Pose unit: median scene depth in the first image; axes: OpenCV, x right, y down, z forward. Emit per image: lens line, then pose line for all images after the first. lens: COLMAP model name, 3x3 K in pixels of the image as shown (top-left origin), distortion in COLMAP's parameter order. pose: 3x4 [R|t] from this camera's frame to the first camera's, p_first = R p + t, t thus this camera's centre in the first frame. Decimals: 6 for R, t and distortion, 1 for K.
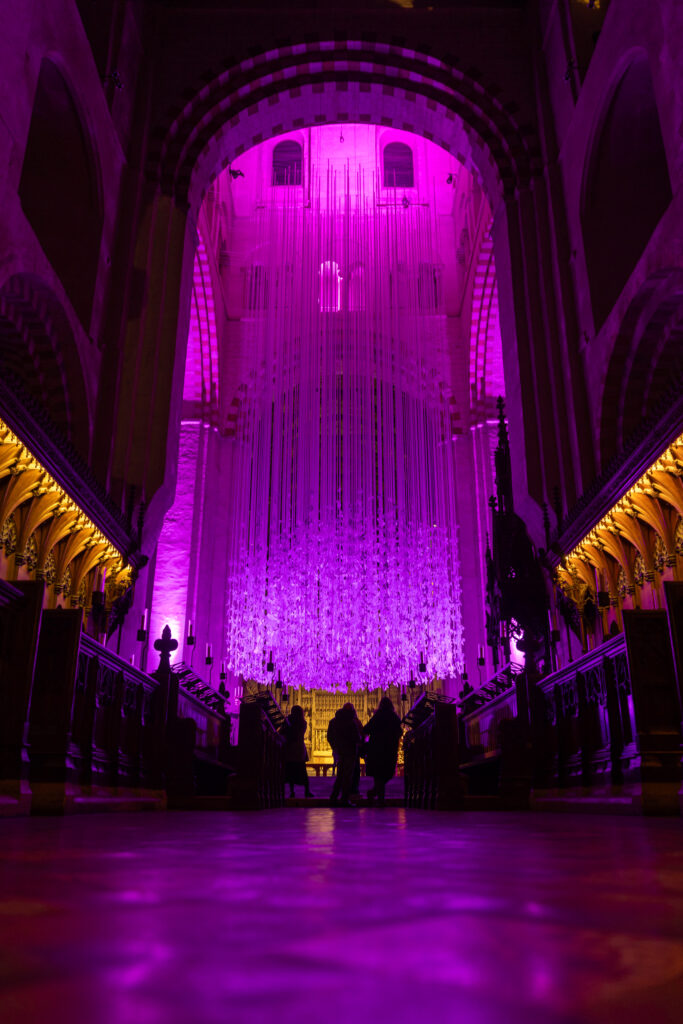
lens RADIAL K [[744.5, 0, 341.4], [0, 744.5, 552.6], [0, 0, 1]] dist [-0.001425, 0.002420]
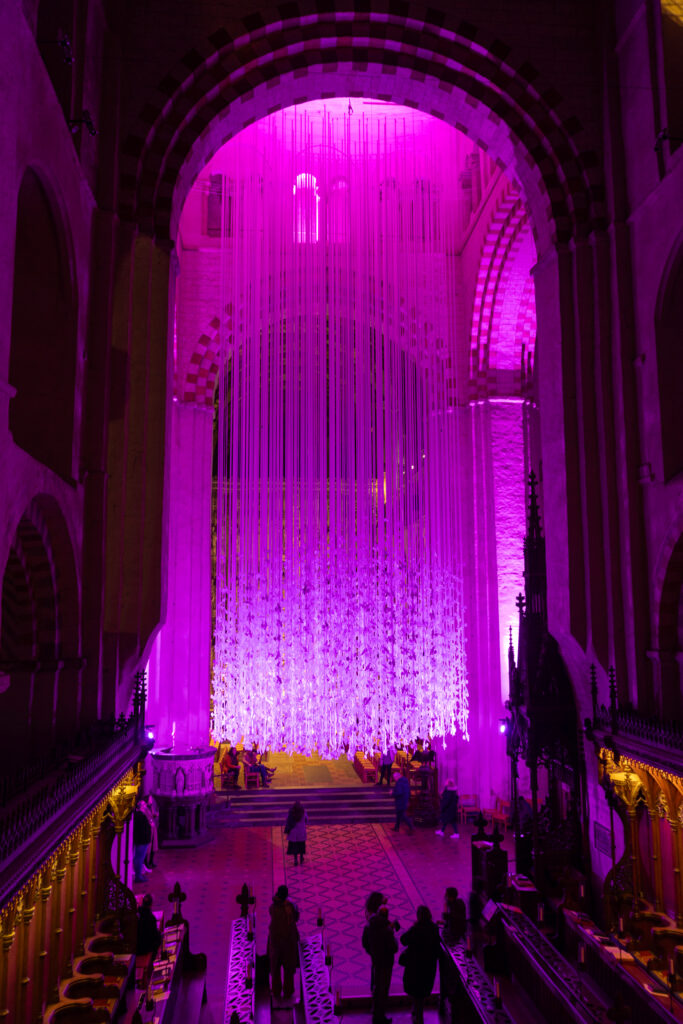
lens RADIAL K [[822.7, 0, 341.5], [0, 822.7, 512.0], [0, 0, 1]] dist [0.001662, -0.002766]
pose [[0.995842, 0.006008, 0.090898, -0.095299], [-0.023219, 0.981606, 0.189499, -0.328964], [-0.088088, -0.190821, 0.977664, 0.060894]]
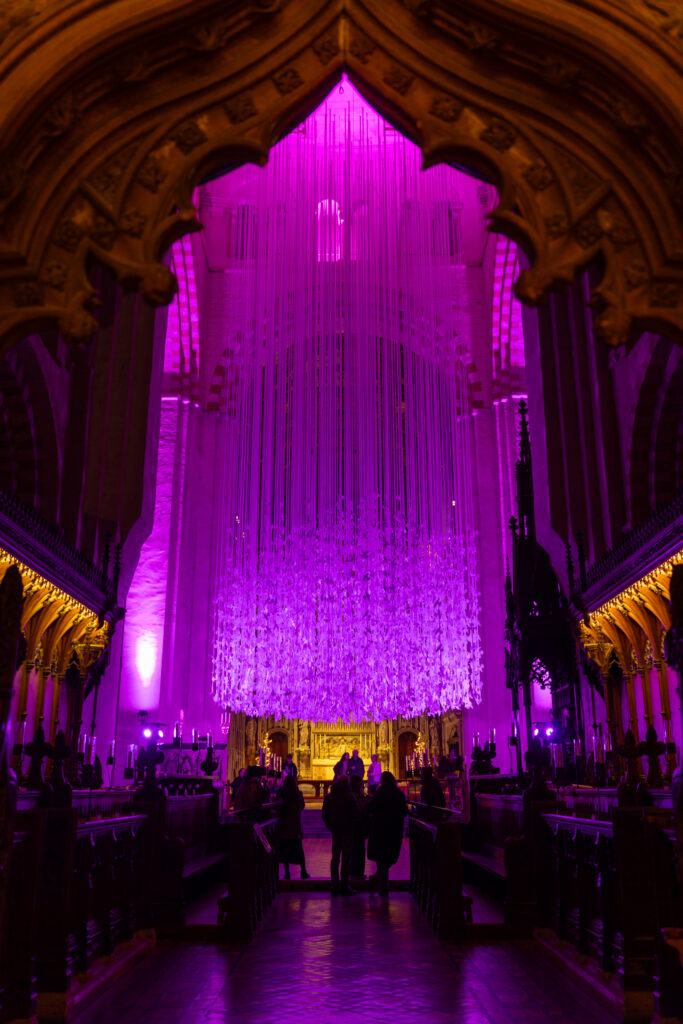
lens RADIAL K [[899.2, 0, 341.5], [0, 899.2, 512.0], [0, 0, 1]] dist [-0.010010, -0.001150]
pose [[0.999979, -0.003474, -0.005503, 0.005523], [0.003615, 0.999660, 0.025808, -0.101700], [0.005412, -0.025827, 0.999652, -0.058970]]
